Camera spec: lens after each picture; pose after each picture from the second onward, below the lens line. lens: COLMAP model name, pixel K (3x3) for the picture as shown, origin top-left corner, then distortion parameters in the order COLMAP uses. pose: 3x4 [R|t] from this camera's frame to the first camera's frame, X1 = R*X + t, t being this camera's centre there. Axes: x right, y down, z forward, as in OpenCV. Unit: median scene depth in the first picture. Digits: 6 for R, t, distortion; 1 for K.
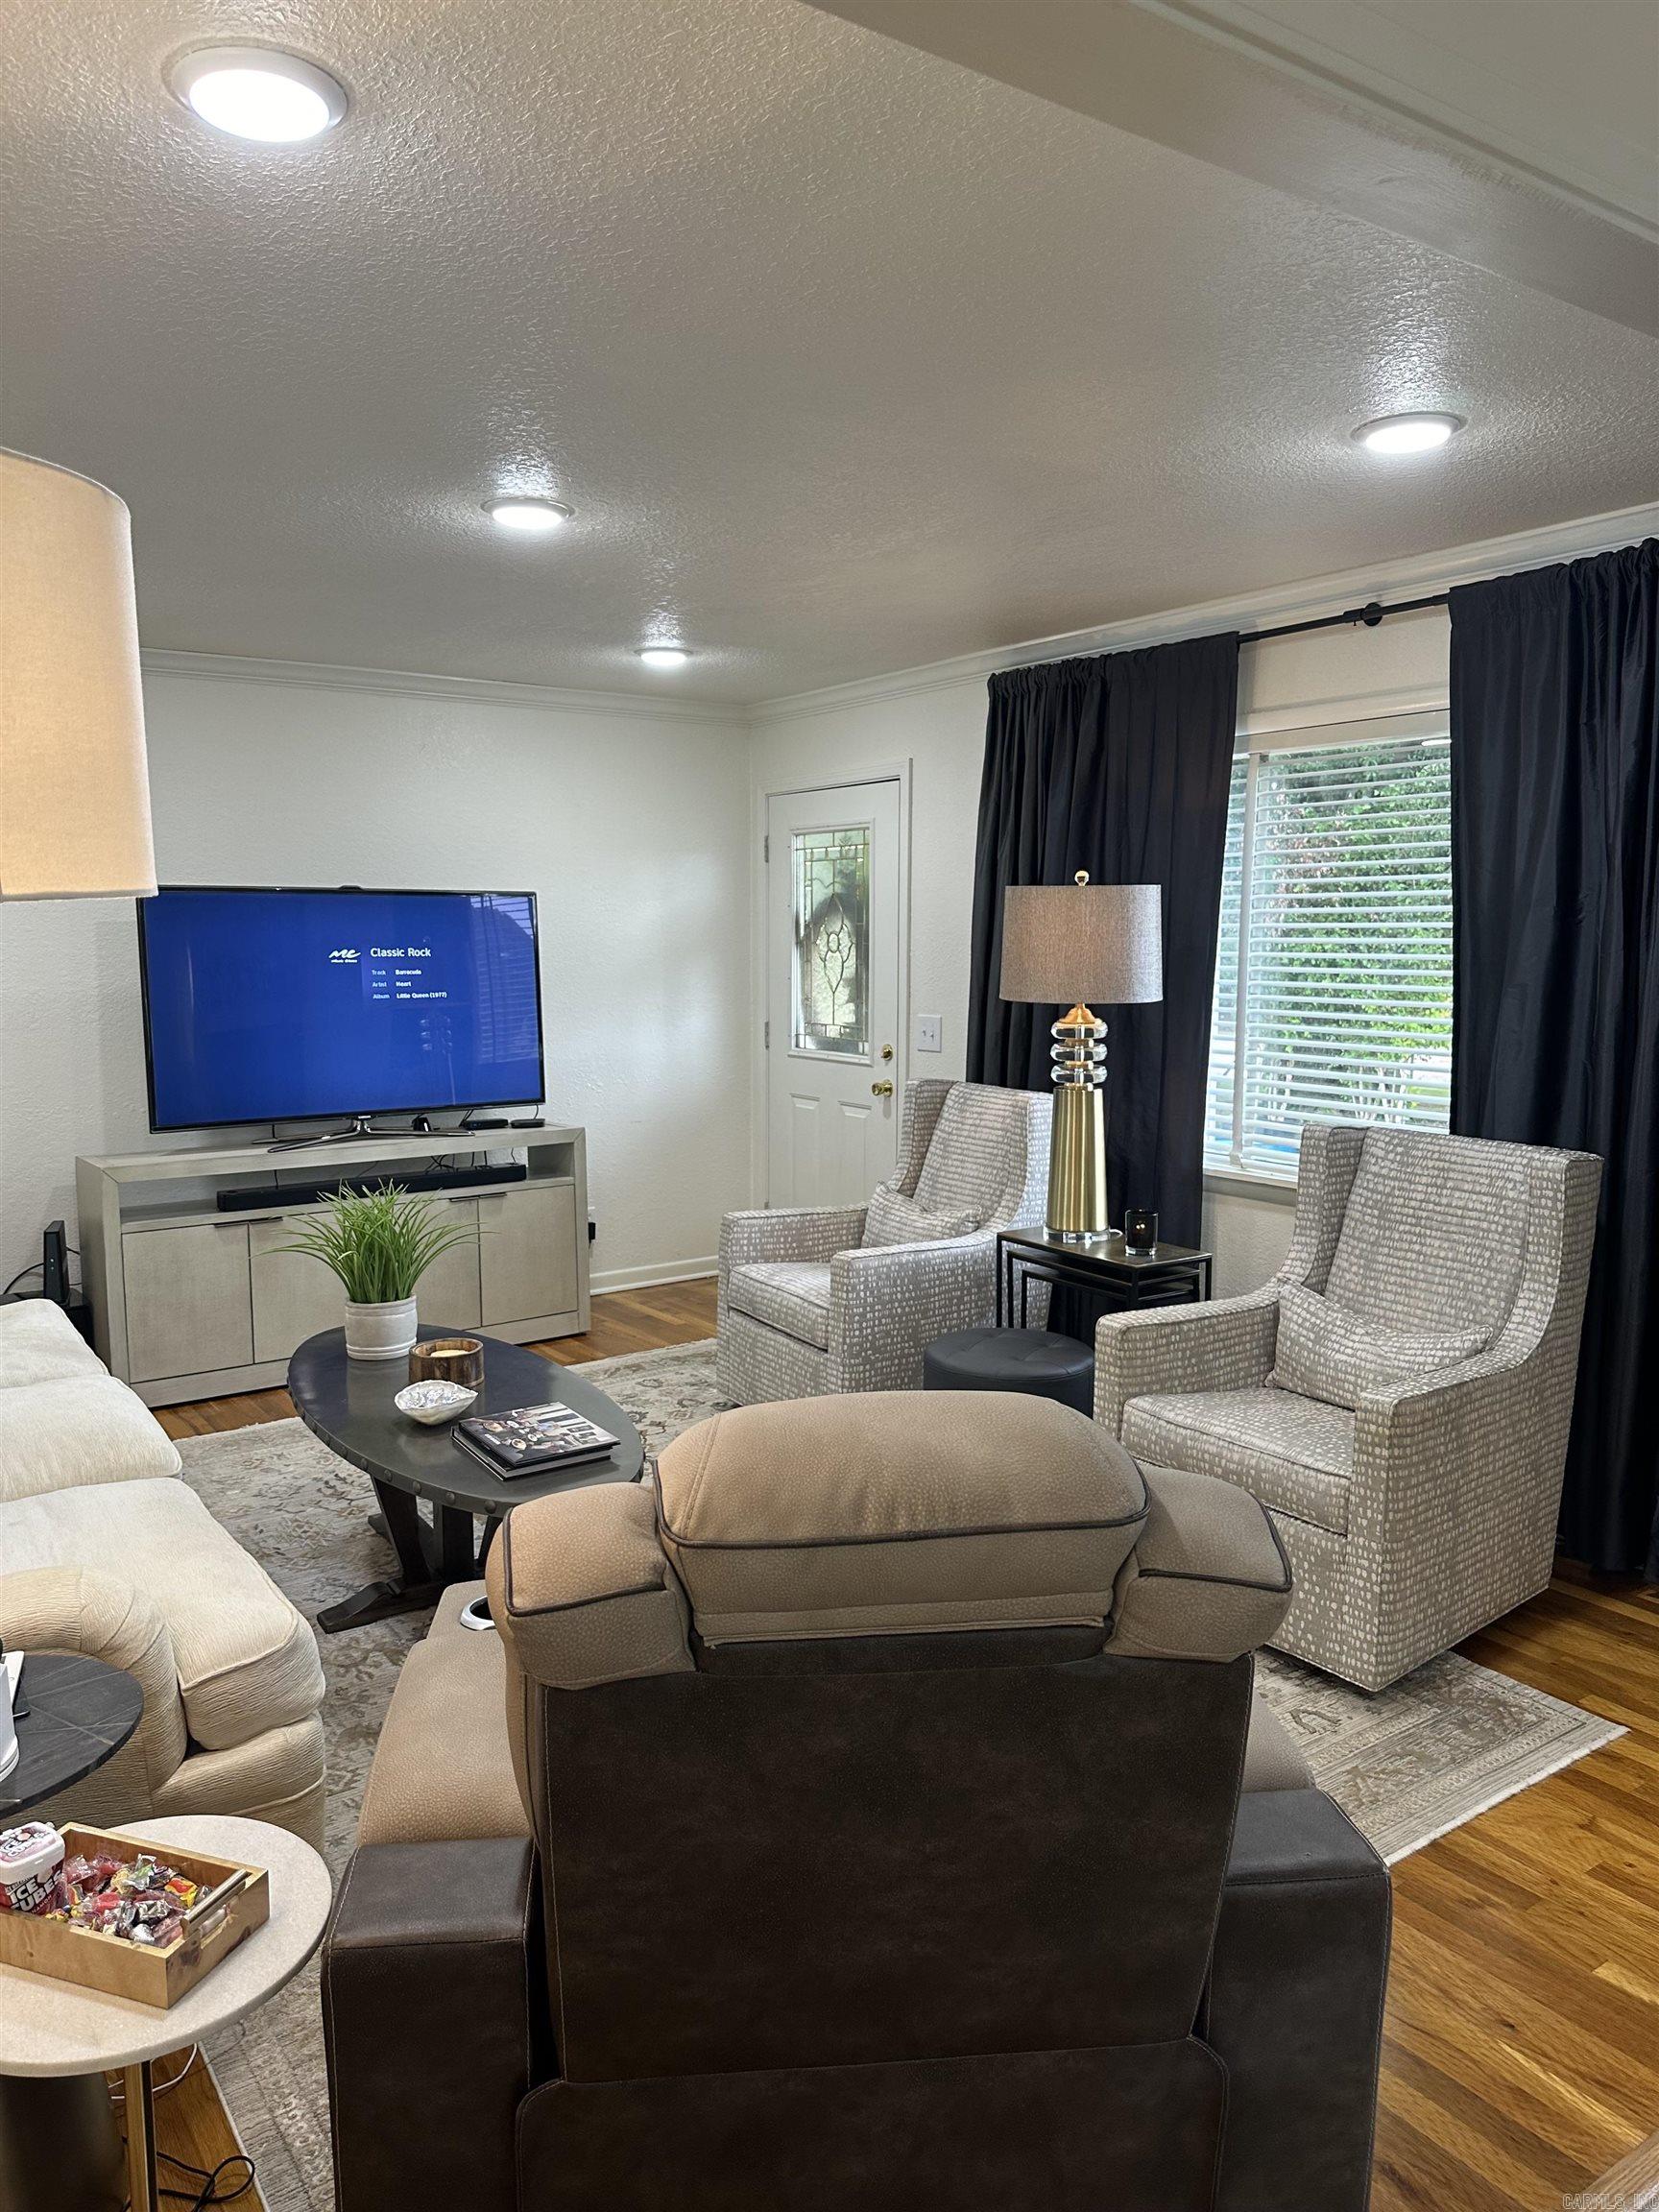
lens RADIAL K [[1564.2, 0, 826.0], [0, 1564.2, 1103.5], [0, 0, 1]] dist [0.102357, -0.096643]
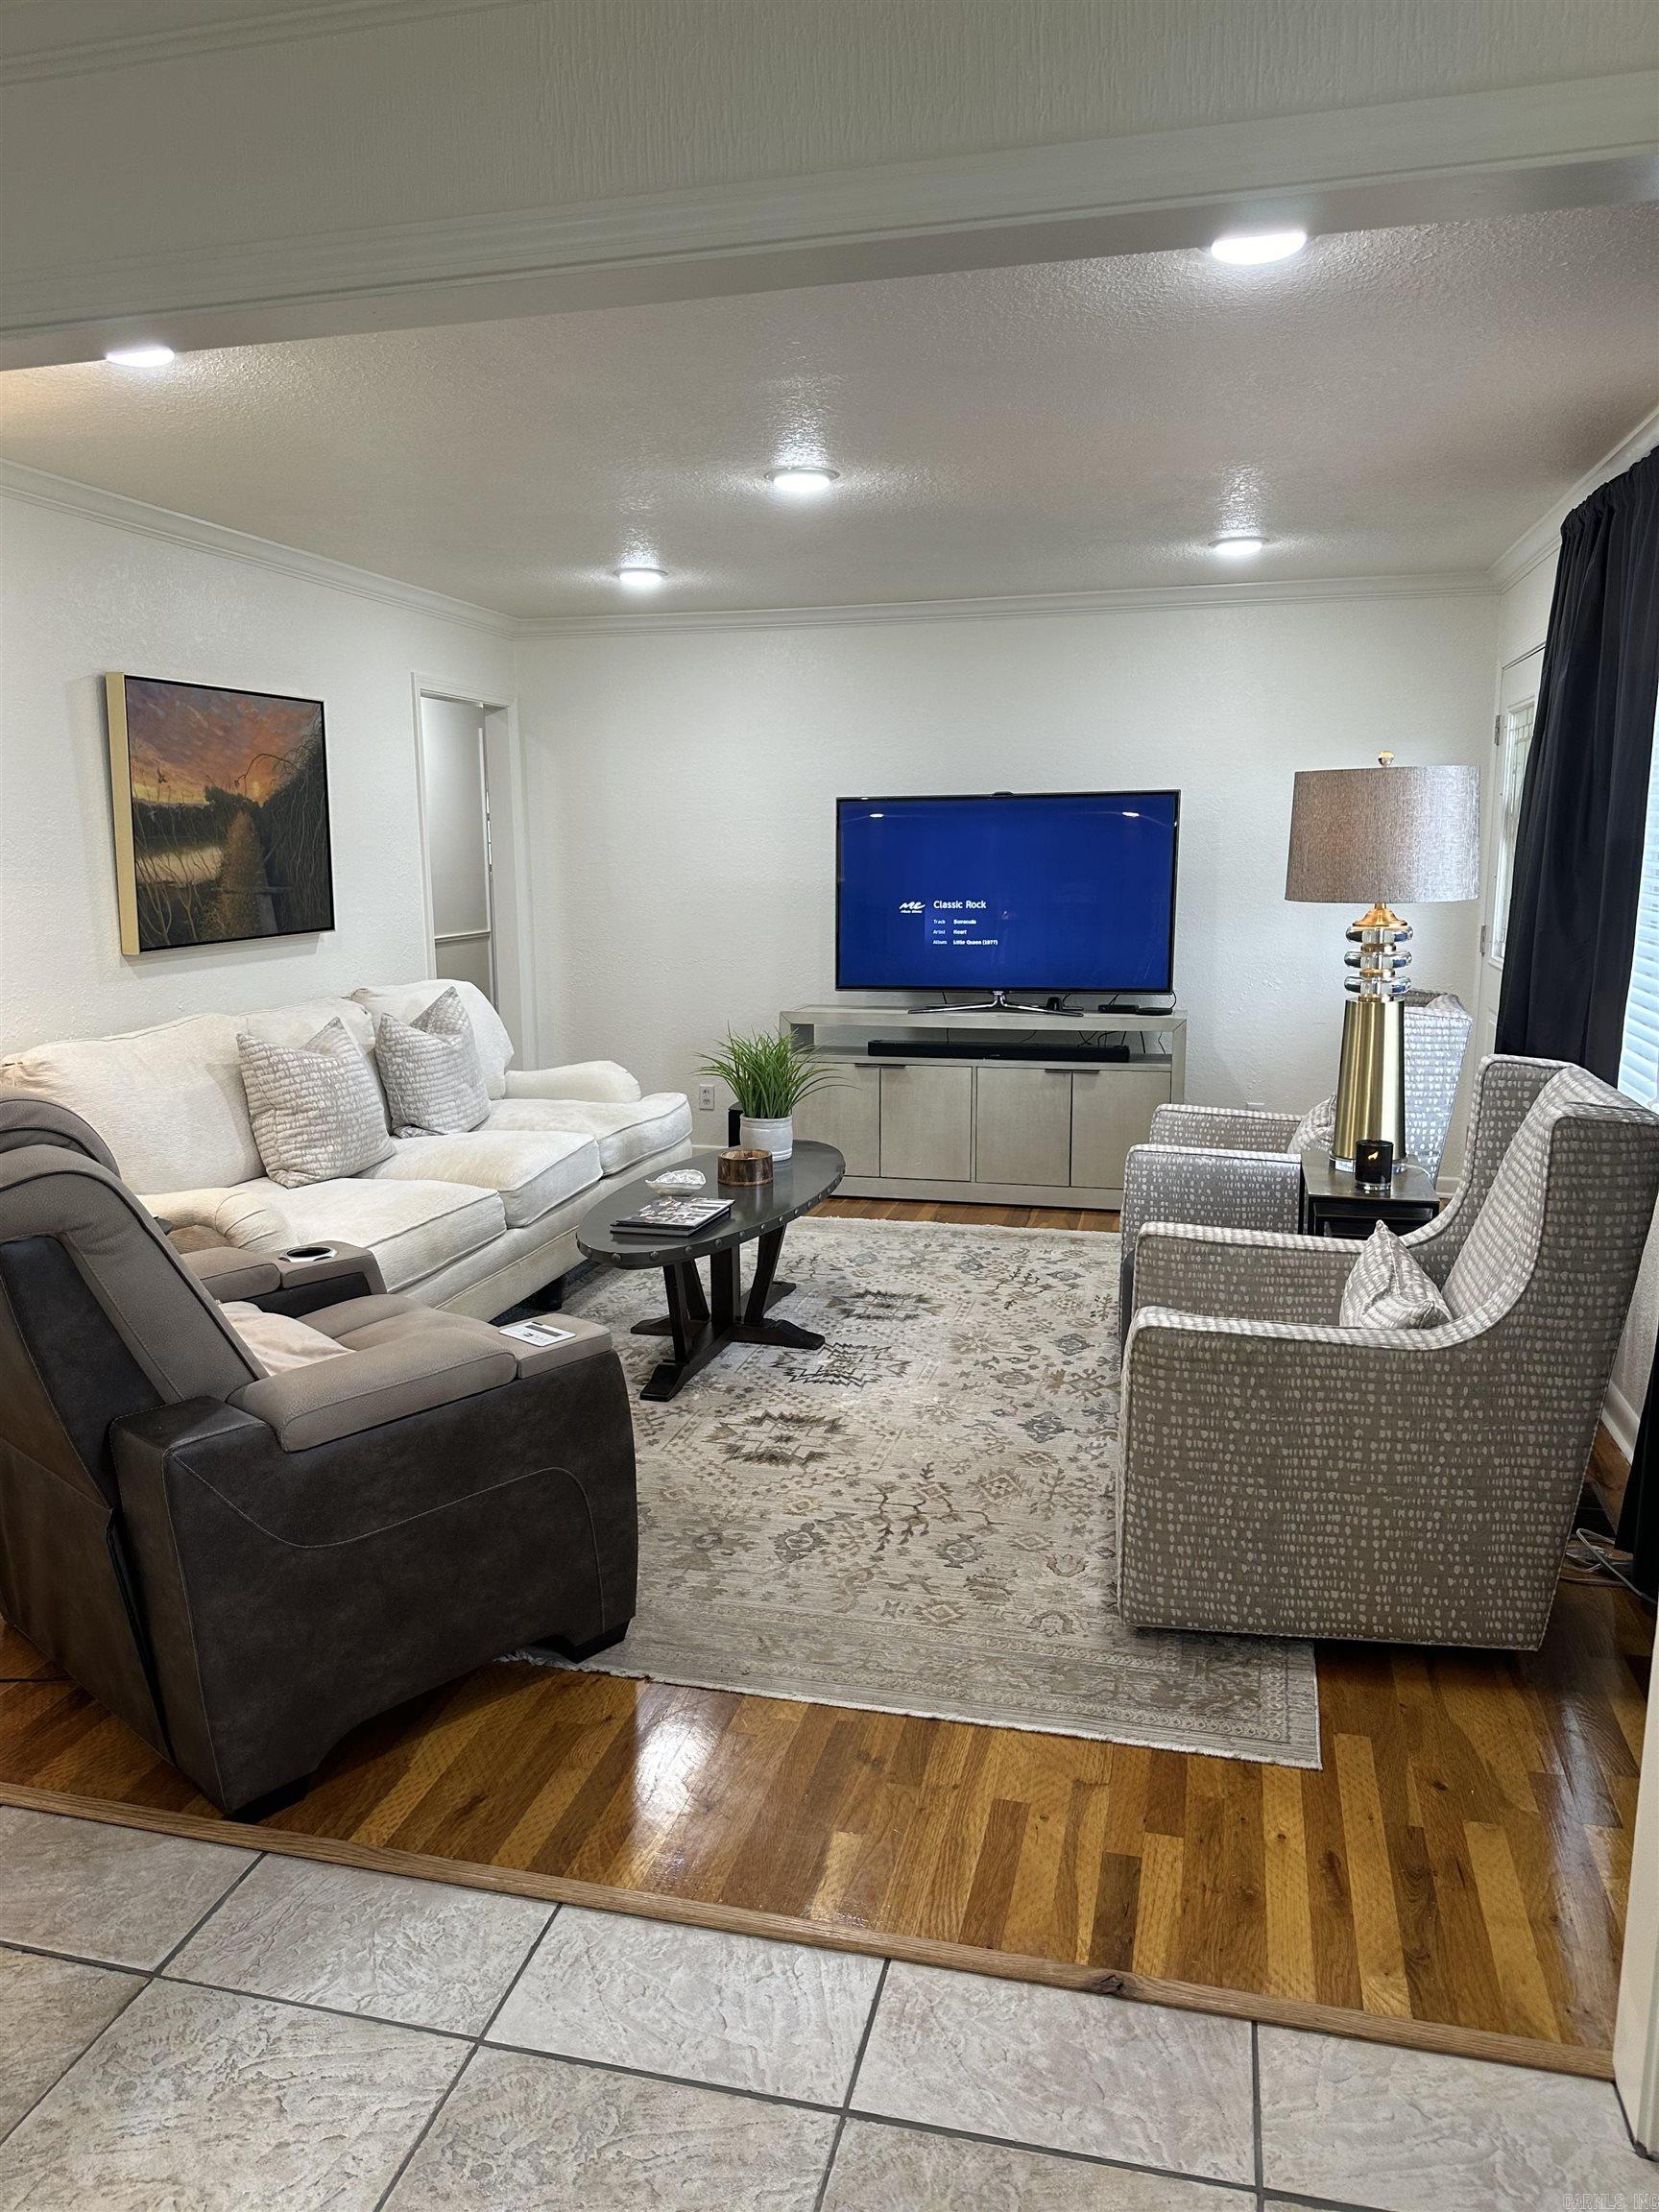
lens RADIAL K [[1564.2, 0, 832.8], [0, 1564.2, 1105.1], [0, 0, 1]] dist [0.102357, -0.096643]
pose [[0.651832, 0.123870, -0.748179, 0.641545], [-0.078020, 0.992289, 0.096312, -0.013325], [0.754340, -0.004407, 0.656470, 0.177375]]
